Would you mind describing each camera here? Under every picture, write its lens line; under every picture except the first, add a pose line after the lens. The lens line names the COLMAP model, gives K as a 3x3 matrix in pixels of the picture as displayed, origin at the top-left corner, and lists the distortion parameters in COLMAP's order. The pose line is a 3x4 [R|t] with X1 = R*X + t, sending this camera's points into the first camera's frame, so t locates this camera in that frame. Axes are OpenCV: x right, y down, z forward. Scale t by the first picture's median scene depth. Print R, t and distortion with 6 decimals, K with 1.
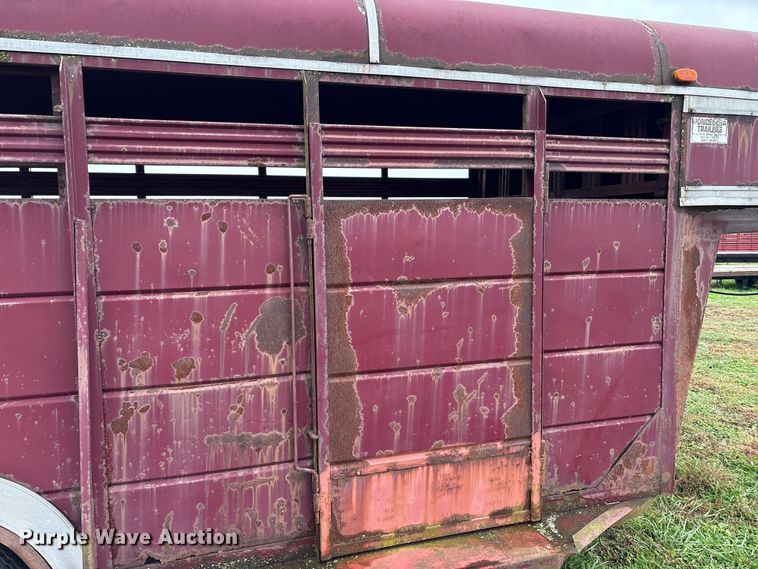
lens RADIAL K [[596.0, 0, 381.3], [0, 596.0, 277.7], [0, 0, 1]] dist [0.065031, -0.070544]
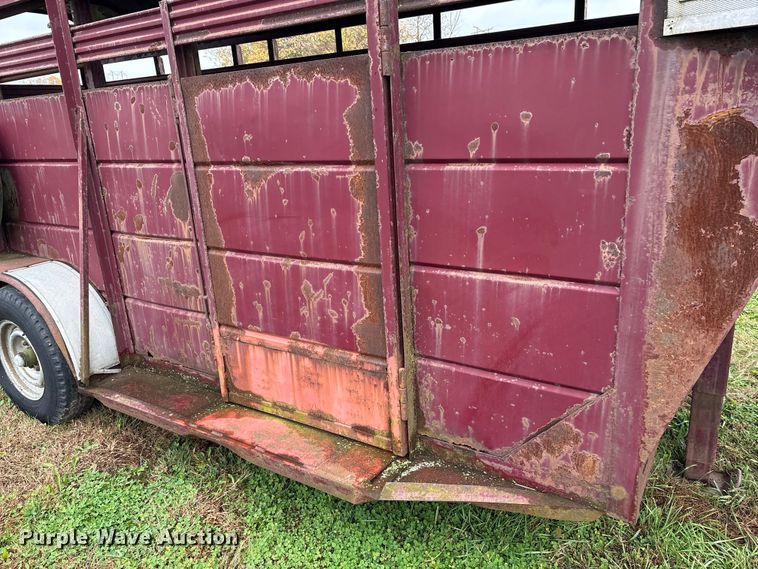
lens RADIAL K [[568.6, 0, 379.0], [0, 568.6, 284.5], [0, 0, 1]] dist [0.069850, -0.085561]
pose [[0.636568, 0.196601, -0.745740, 0.877557], [-0.029901, 0.972526, 0.230866, -0.021002], [0.770641, -0.124664, 0.624958, 0.550969]]
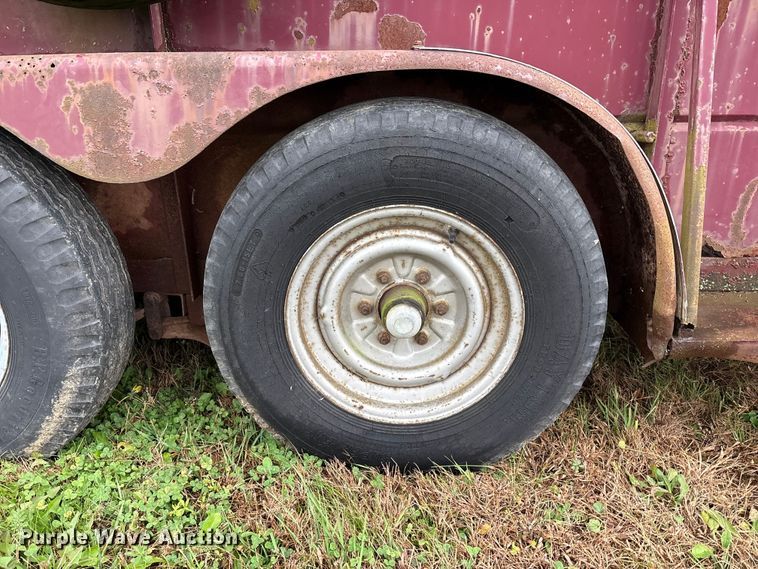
lens RADIAL K [[568.6, 0, 379.0], [0, 568.6, 284.5], [0, 0, 1]] dist [0.069850, -0.085561]
pose [[0.947754, 0.107700, -0.300273, -0.489169], [-0.029111, 0.966556, 0.254797, 0.330668], [0.317672, -0.232743, 0.919193, 0.288799]]
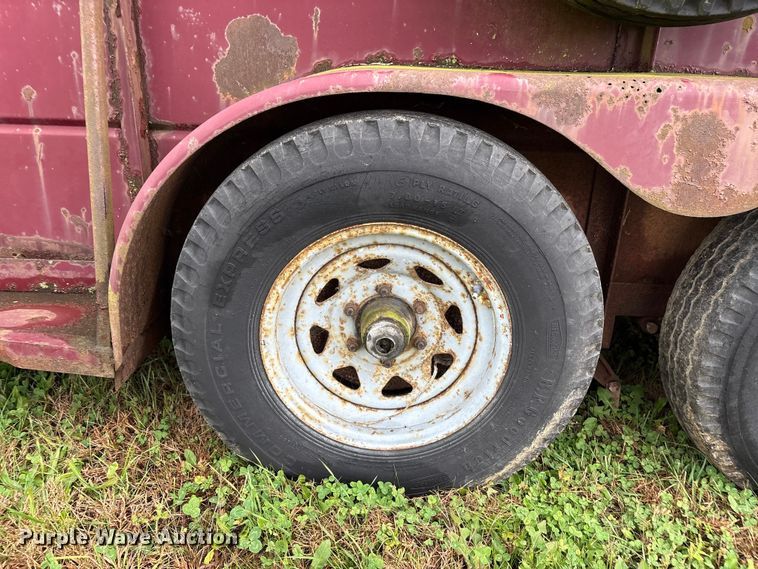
lens RADIAL K [[568.6, 0, 379.0], [0, 568.6, 284.5], [0, 0, 1]] dist [0.069850, -0.085561]
pose [[0.948141, 0.159035, -0.275202, -0.900332], [-0.077990, 0.955759, 0.283624, 0.320535], [0.308133, -0.247452, 0.918597, 0.185783]]
